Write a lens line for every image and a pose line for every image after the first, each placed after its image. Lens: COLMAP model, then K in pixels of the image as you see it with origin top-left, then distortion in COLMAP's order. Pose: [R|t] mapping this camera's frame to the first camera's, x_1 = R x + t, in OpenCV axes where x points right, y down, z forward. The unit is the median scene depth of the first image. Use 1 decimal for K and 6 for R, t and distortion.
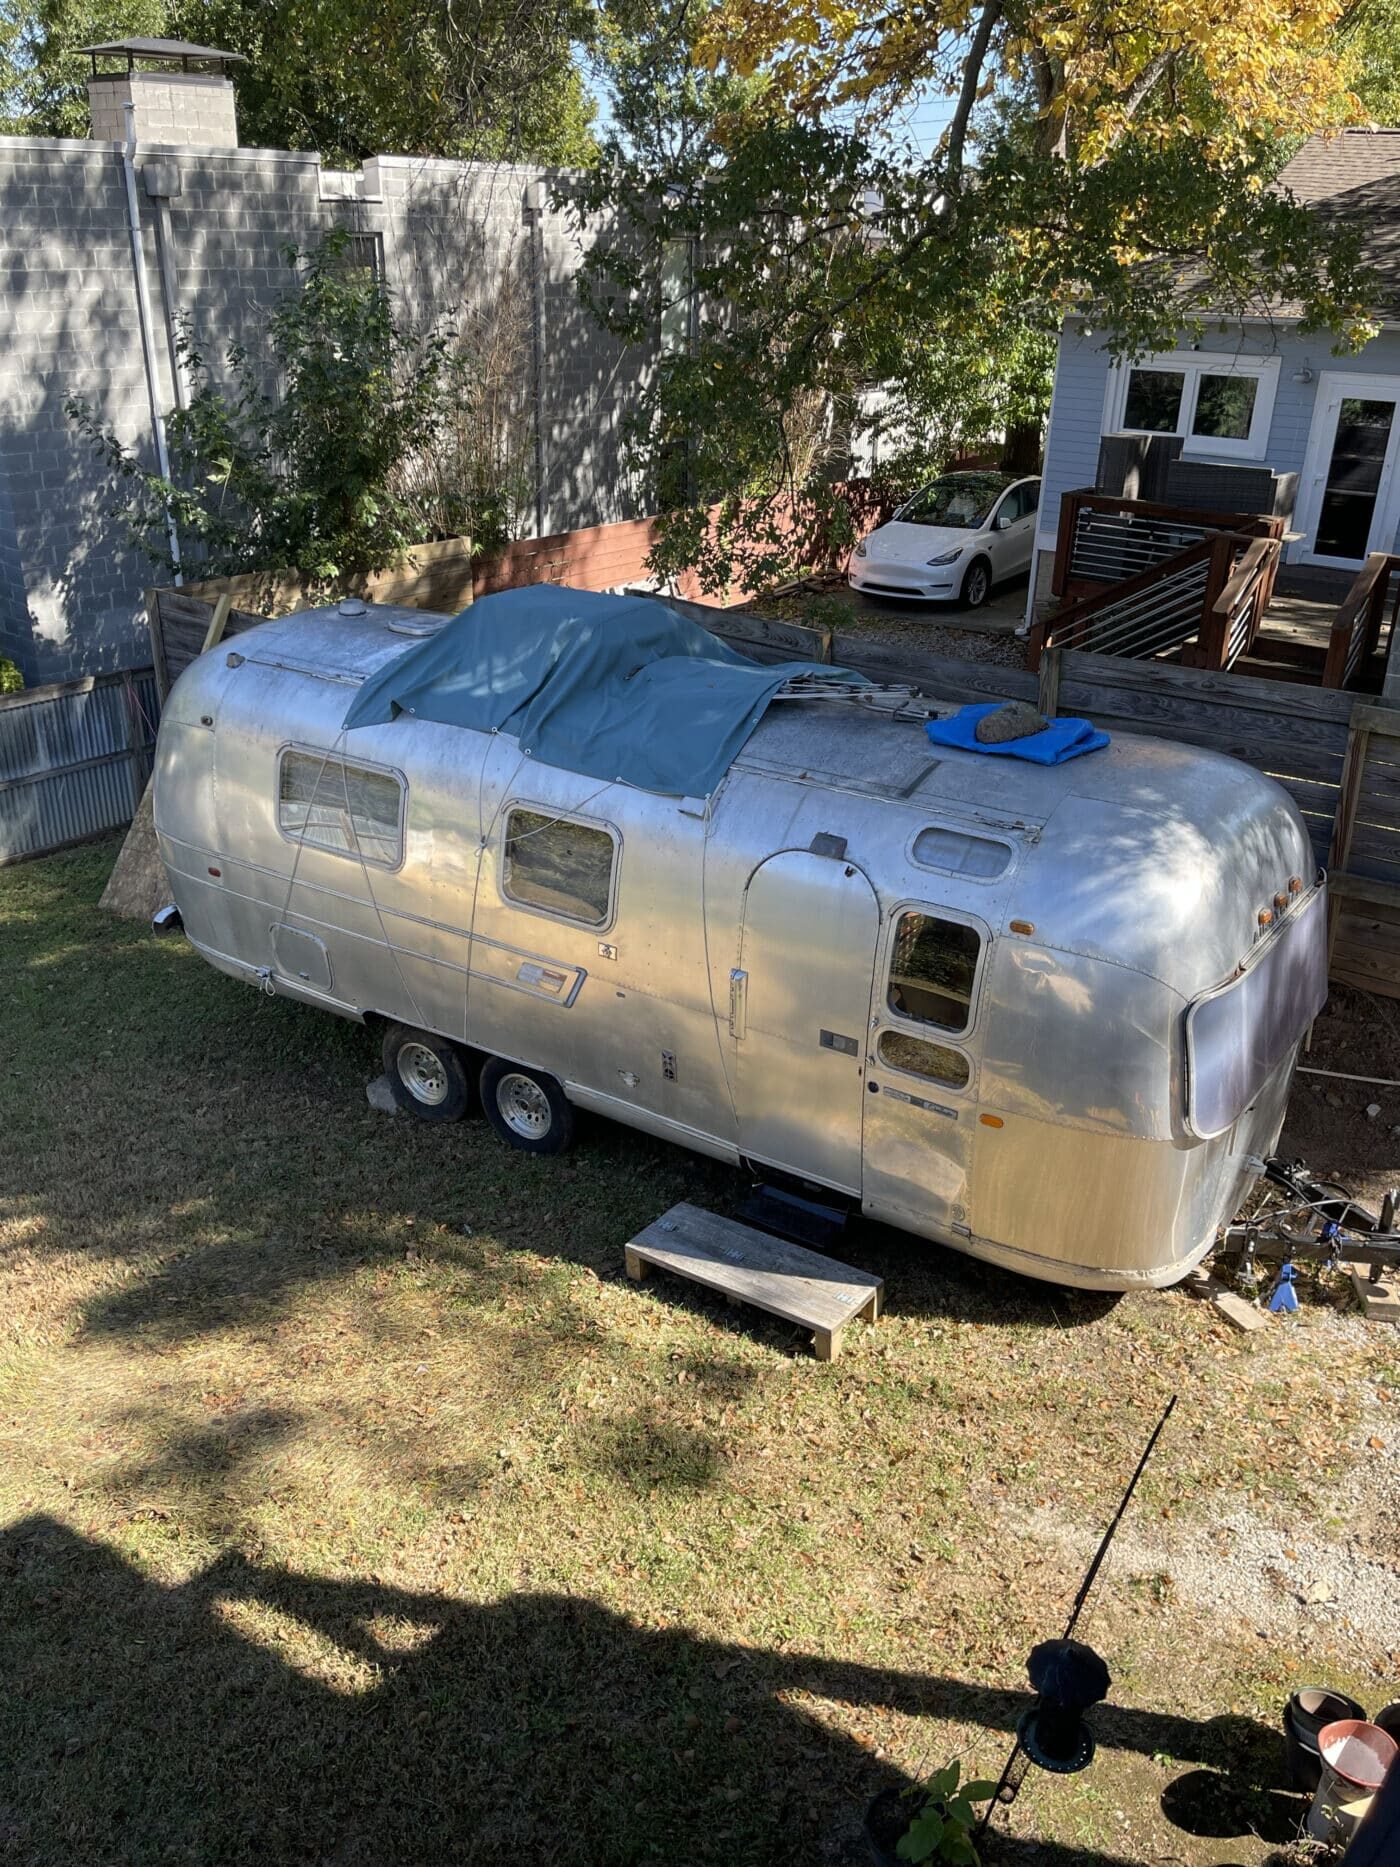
lens RADIAL K [[1562.3, 0, 701.1], [0, 1562.3, 929.9], [0, 0, 1]] dist [0.032953, -0.017315]
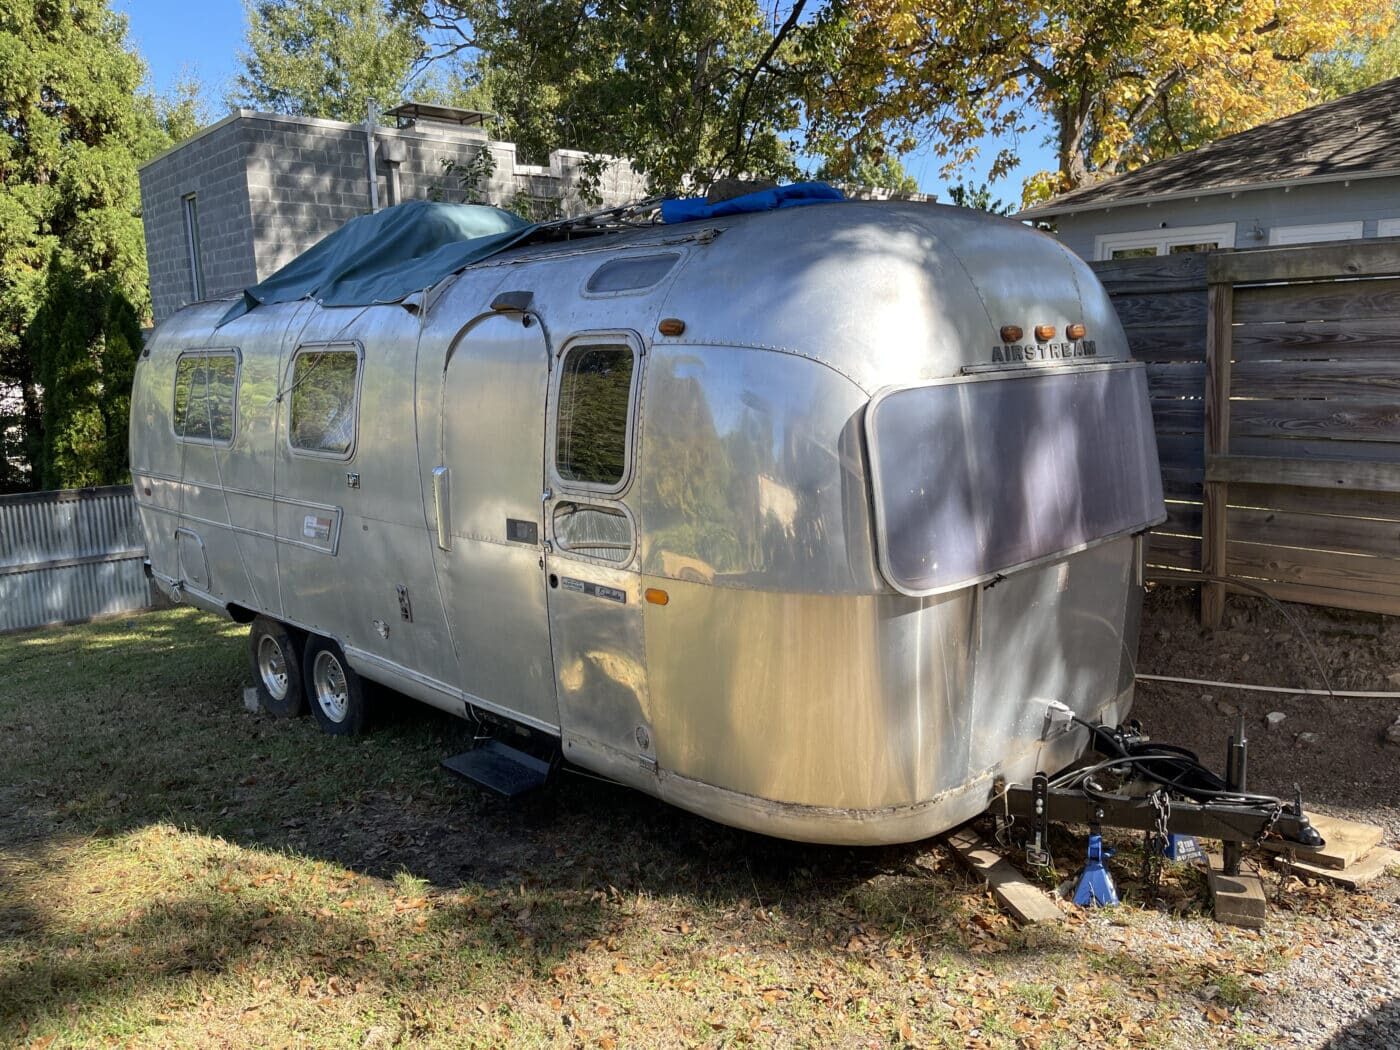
lens RADIAL K [[1057.1, 0, 706.2], [0, 1057.1, 527.4], [0, 0, 1]] dist [0.063296, -0.091263]
pose [[0.982254, -0.001446, -0.187551, 0.270078], [-0.044758, 0.969273, -0.241881, 0.187956], [0.182137, 0.245982, 0.952008, 0.436305]]
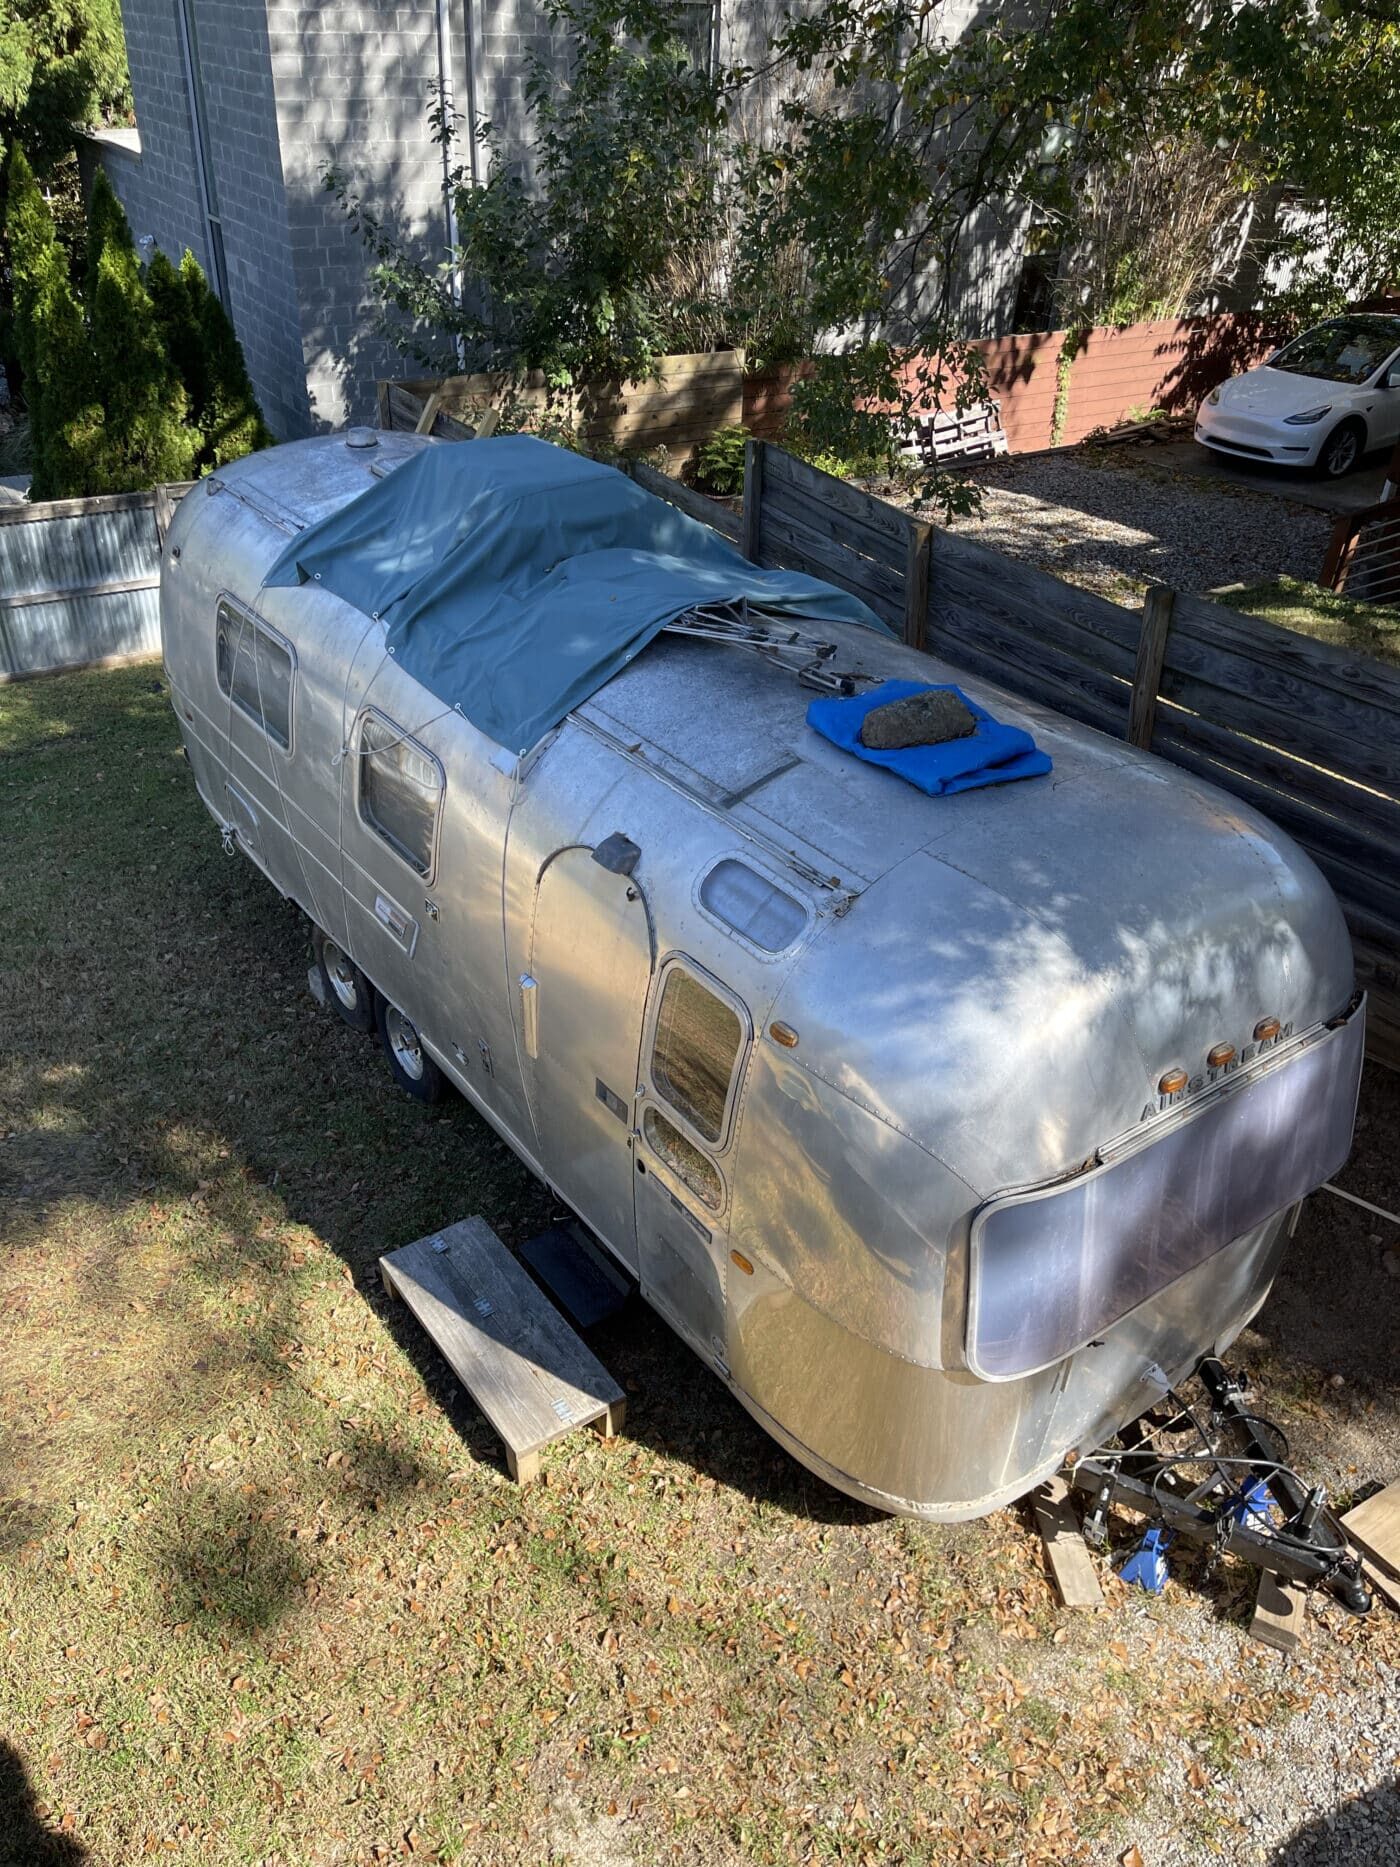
lens RADIAL K [[1409.7, 0, 692.3], [0, 1409.7, 926.4], [0, 0, 1]] dist [0.063296, -0.091263]
pose [[0.944053, 0.192840, -0.267538, 0.274097], [-0.150415, 0.973708, 0.171080, -0.127338], [0.293495, -0.121267, 0.948238, 0.326962]]
